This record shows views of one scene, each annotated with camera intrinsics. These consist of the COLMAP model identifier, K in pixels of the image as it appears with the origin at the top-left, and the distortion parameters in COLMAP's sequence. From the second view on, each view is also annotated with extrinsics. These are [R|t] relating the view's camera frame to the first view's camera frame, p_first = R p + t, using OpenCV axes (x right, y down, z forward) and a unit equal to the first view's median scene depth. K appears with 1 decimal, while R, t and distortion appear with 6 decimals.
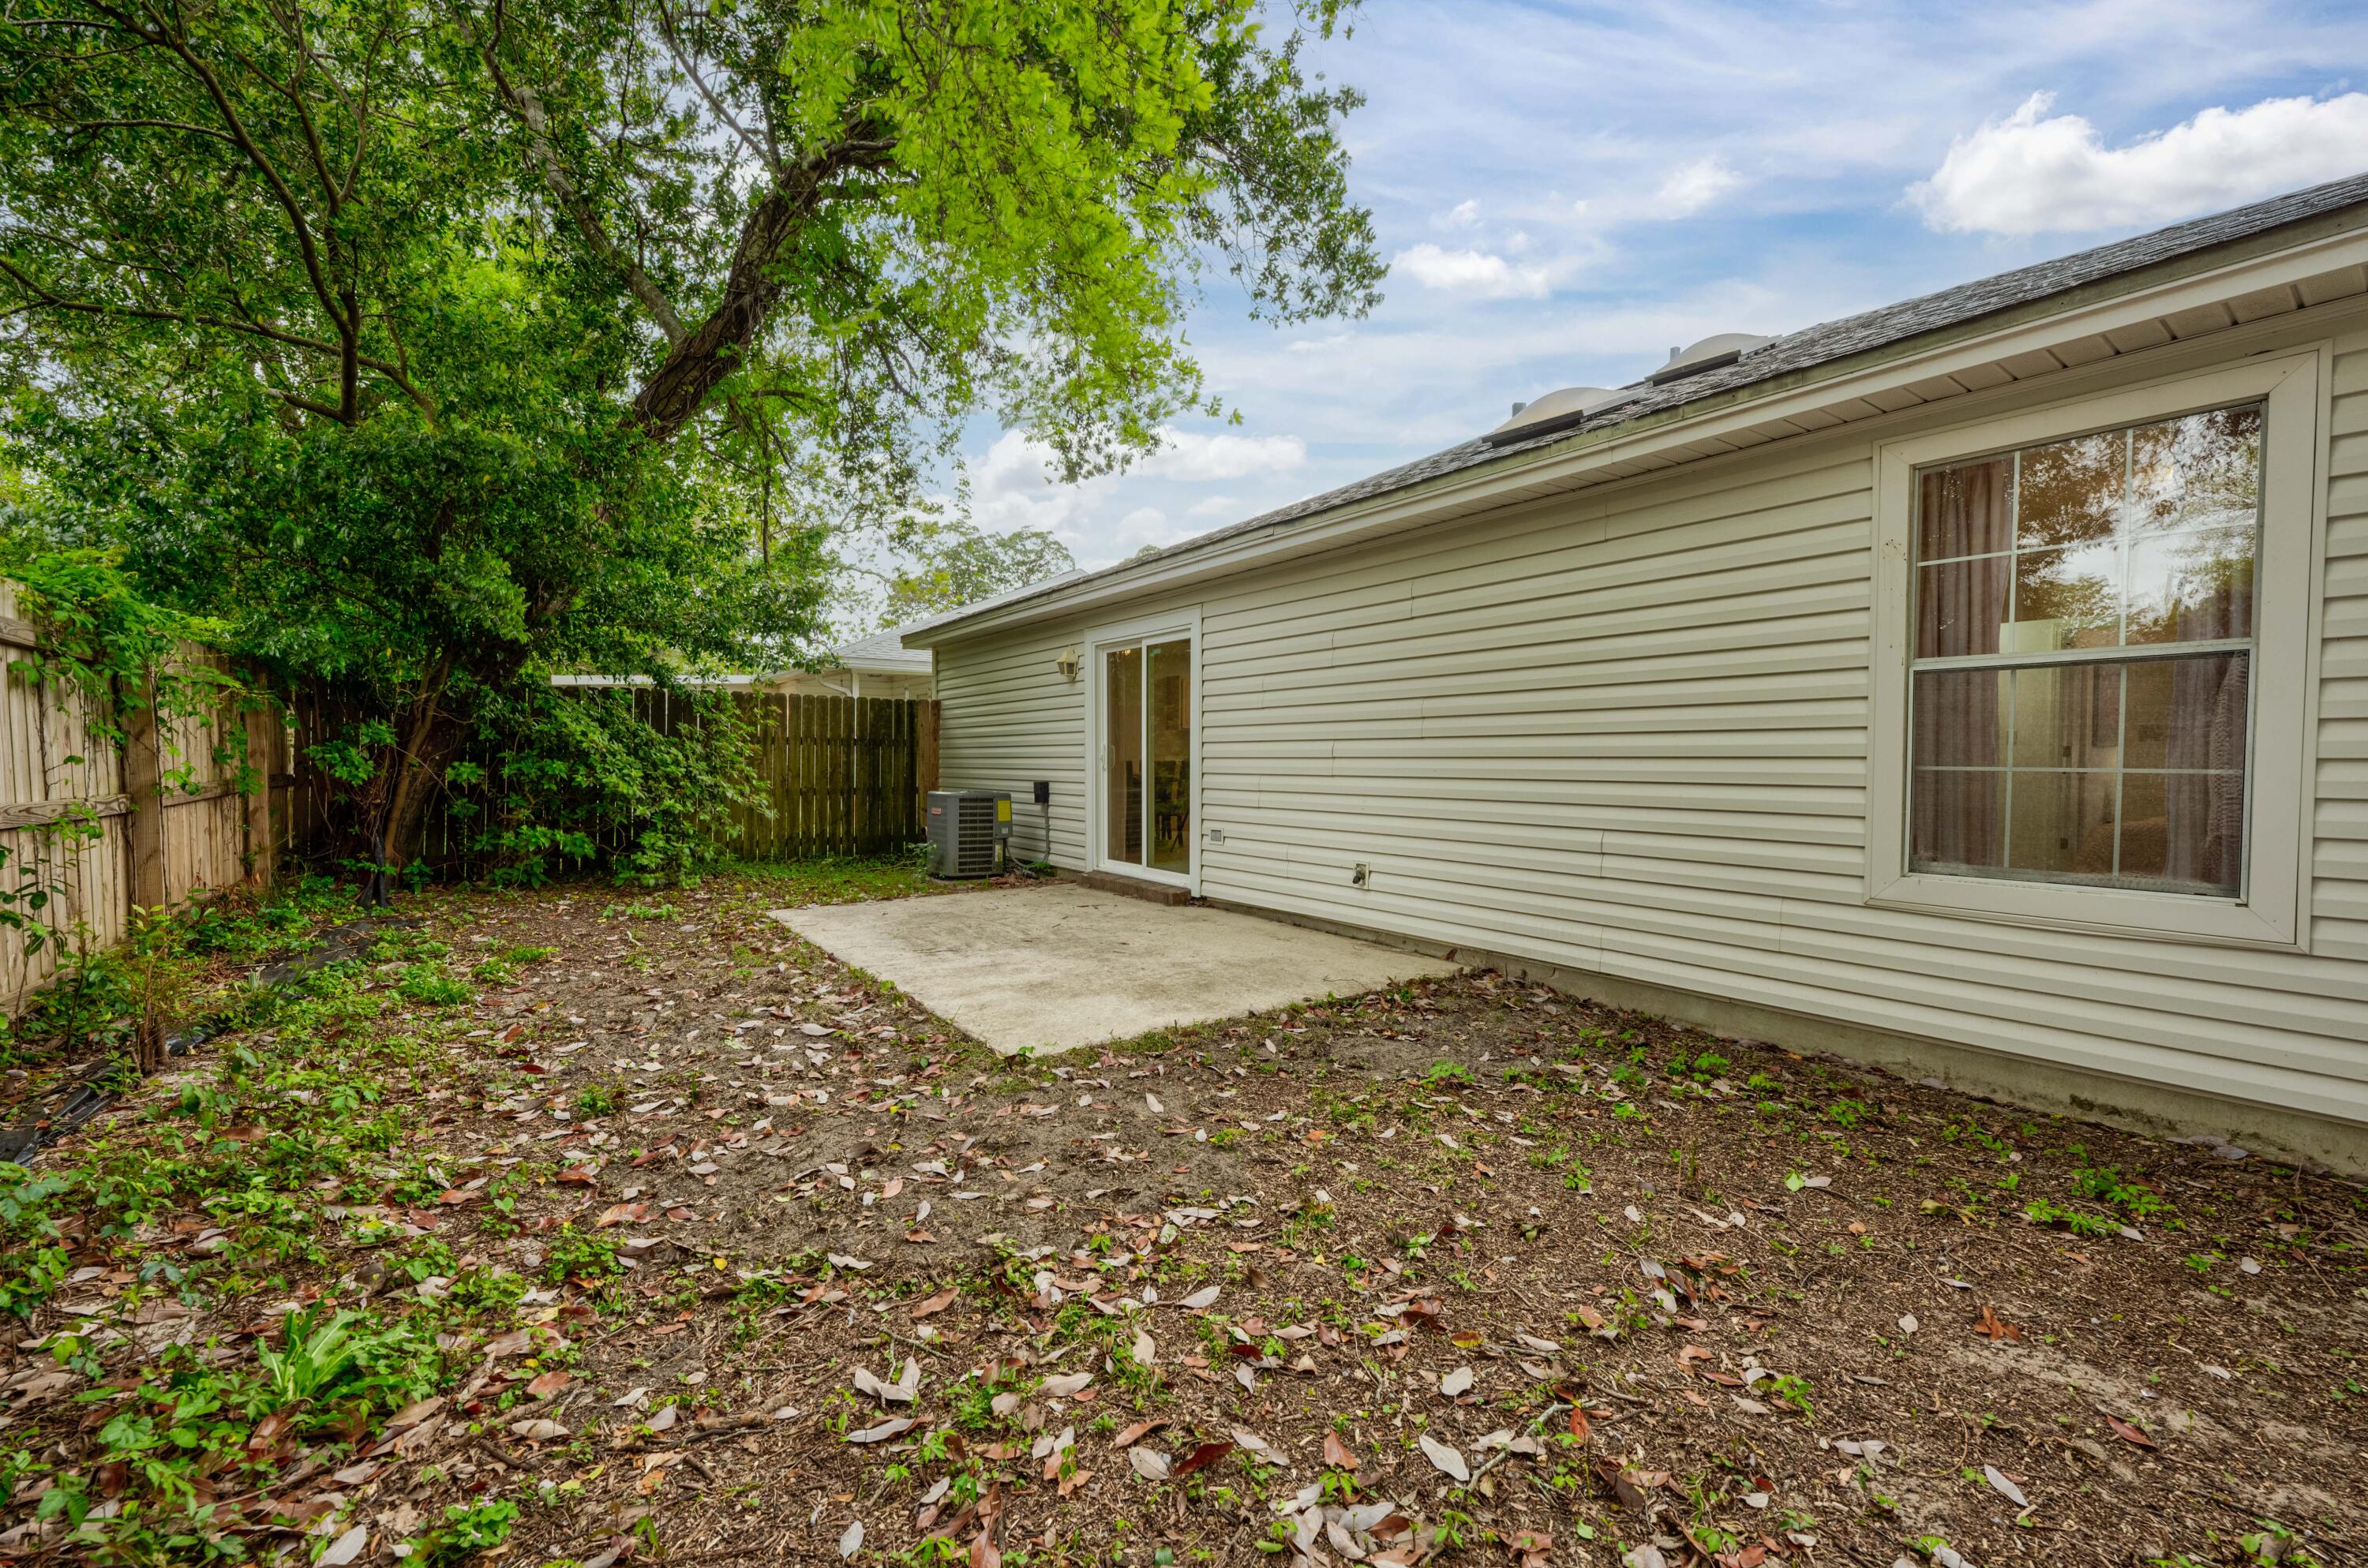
lens RADIAL K [[952.3, 0, 1184.9], [0, 952.3, 783.6], [0, 0, 1]] dist [-0.000509, -0.000023]
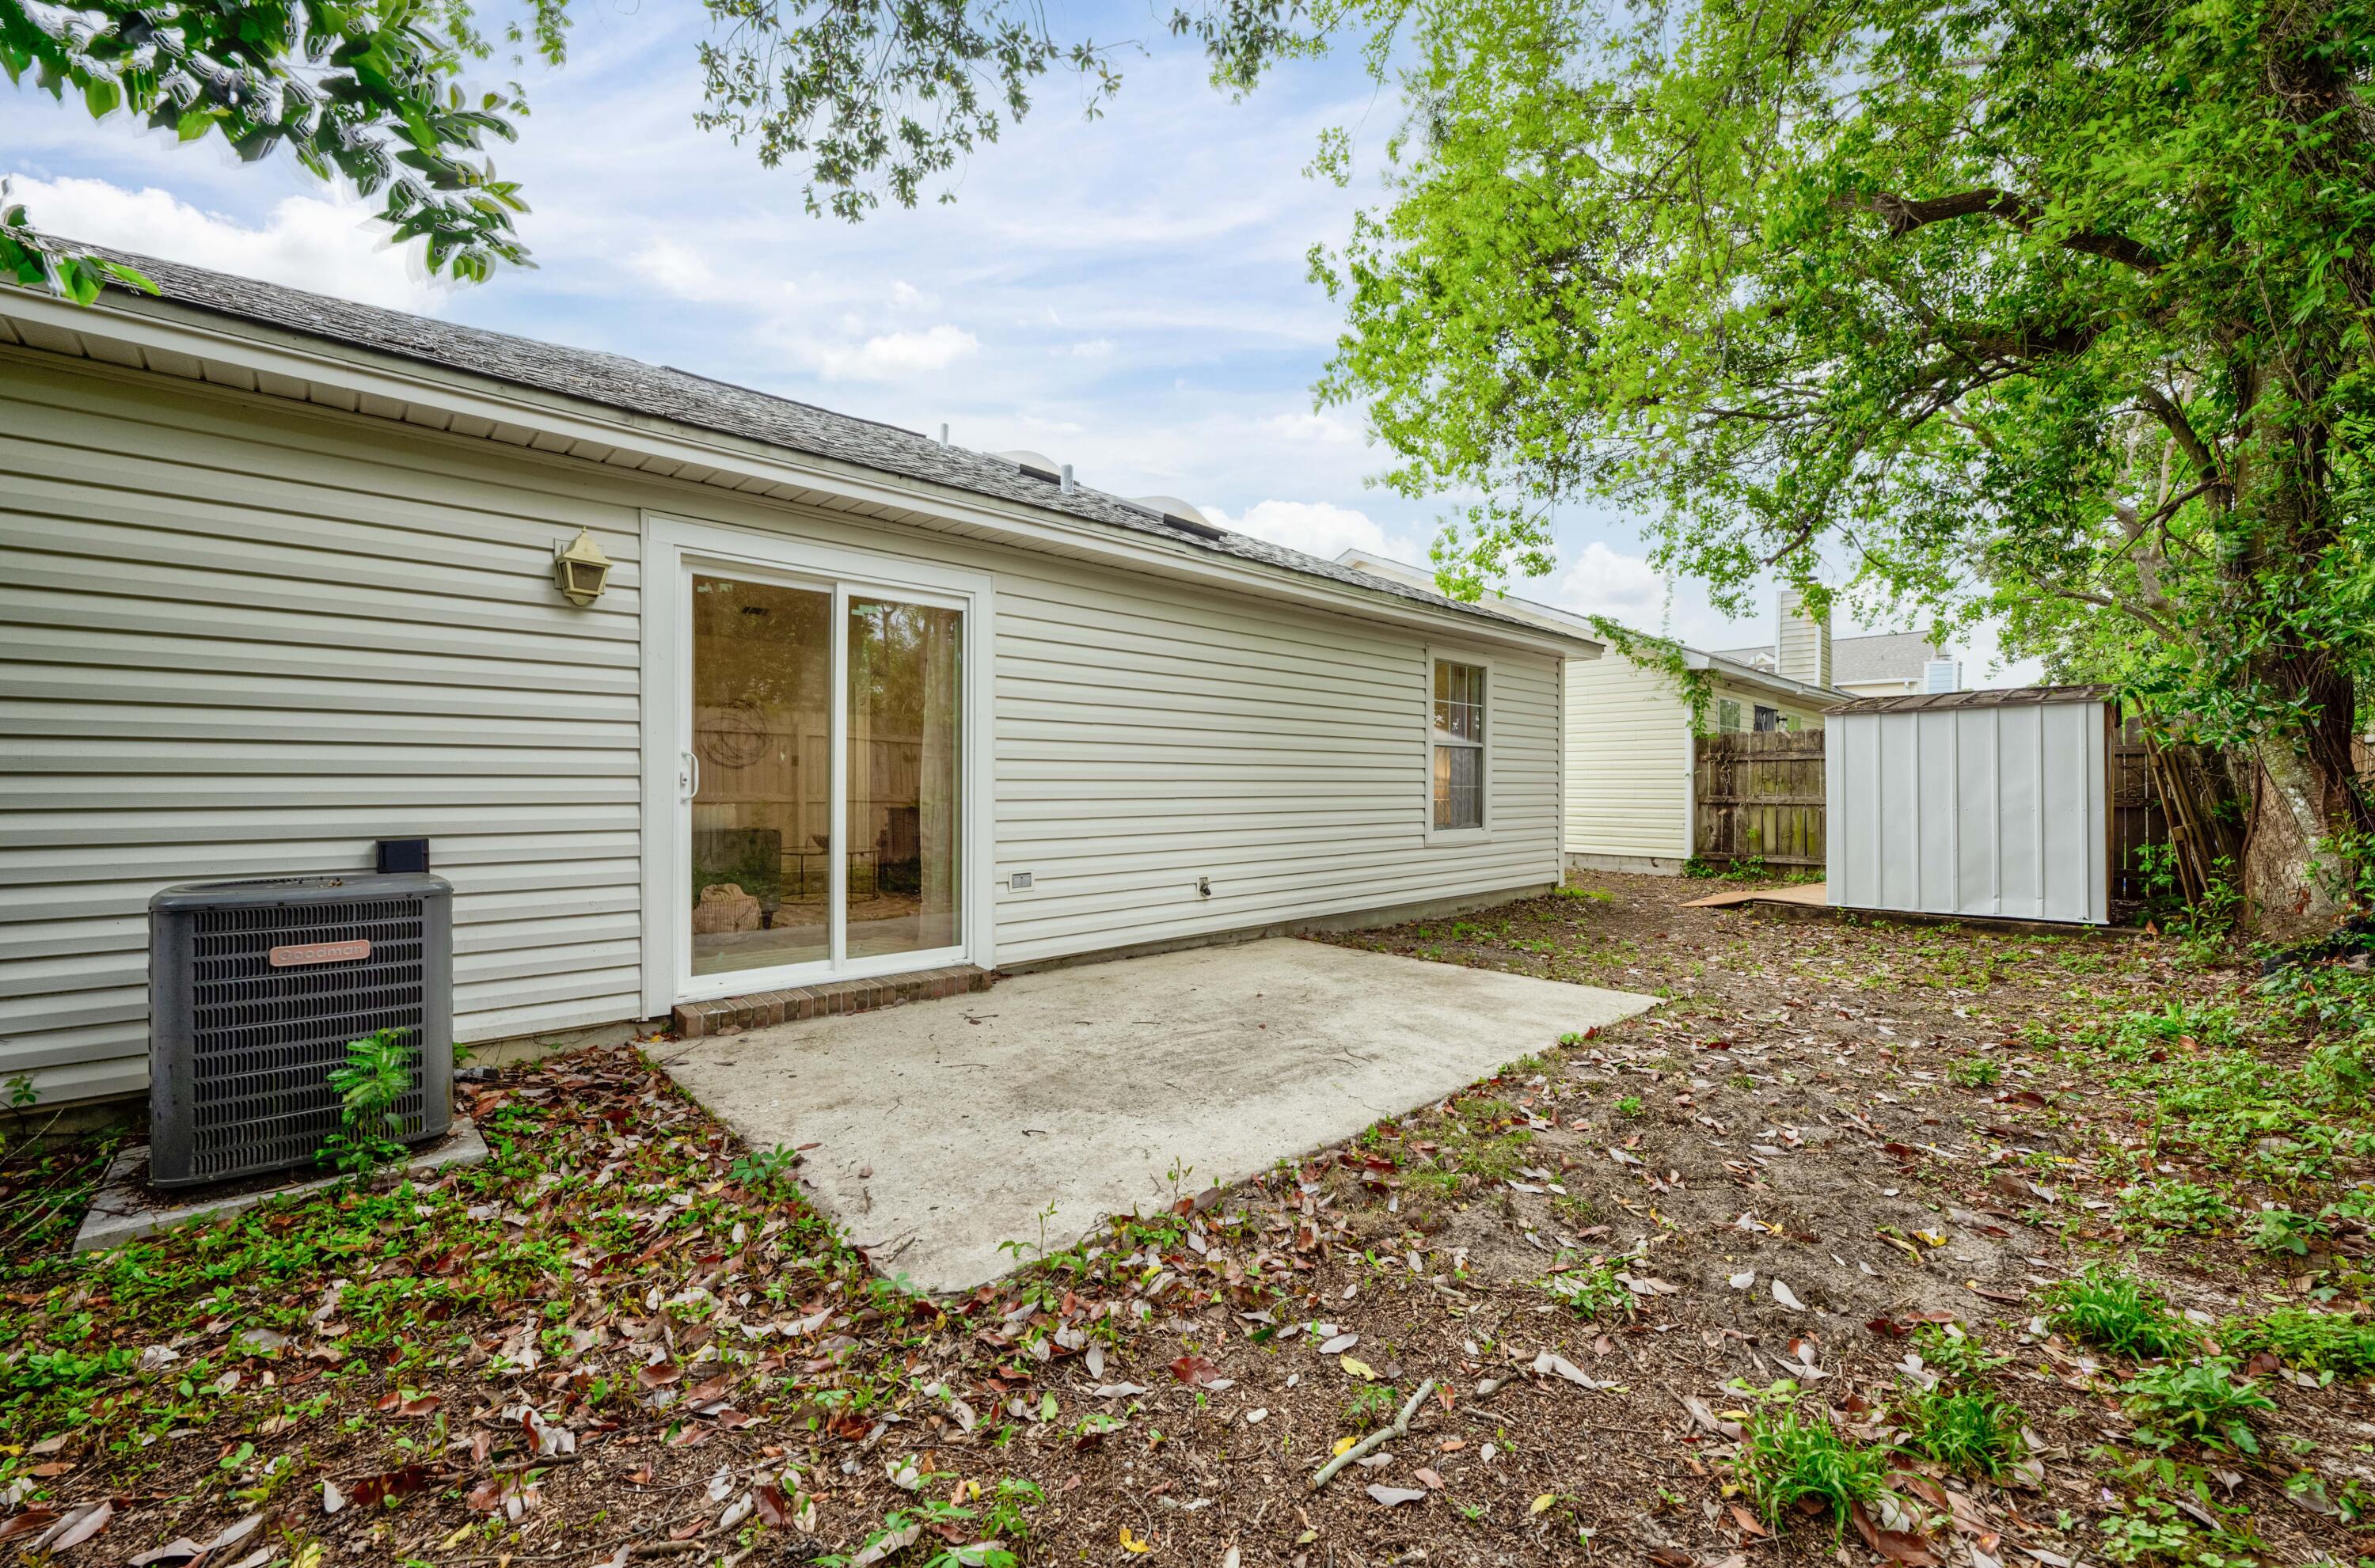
lens RADIAL K [[955.1, 0, 1188.5], [0, 955.1, 780.8], [0, 0, 1]] dist [-0.000509, -0.000023]
pose [[-0.128734, -0.000875, 0.991679, -0.727249], [0.021859, 0.999754, 0.003720, -0.025195], [-0.991438, 0.022156, -0.128684, 0.933100]]
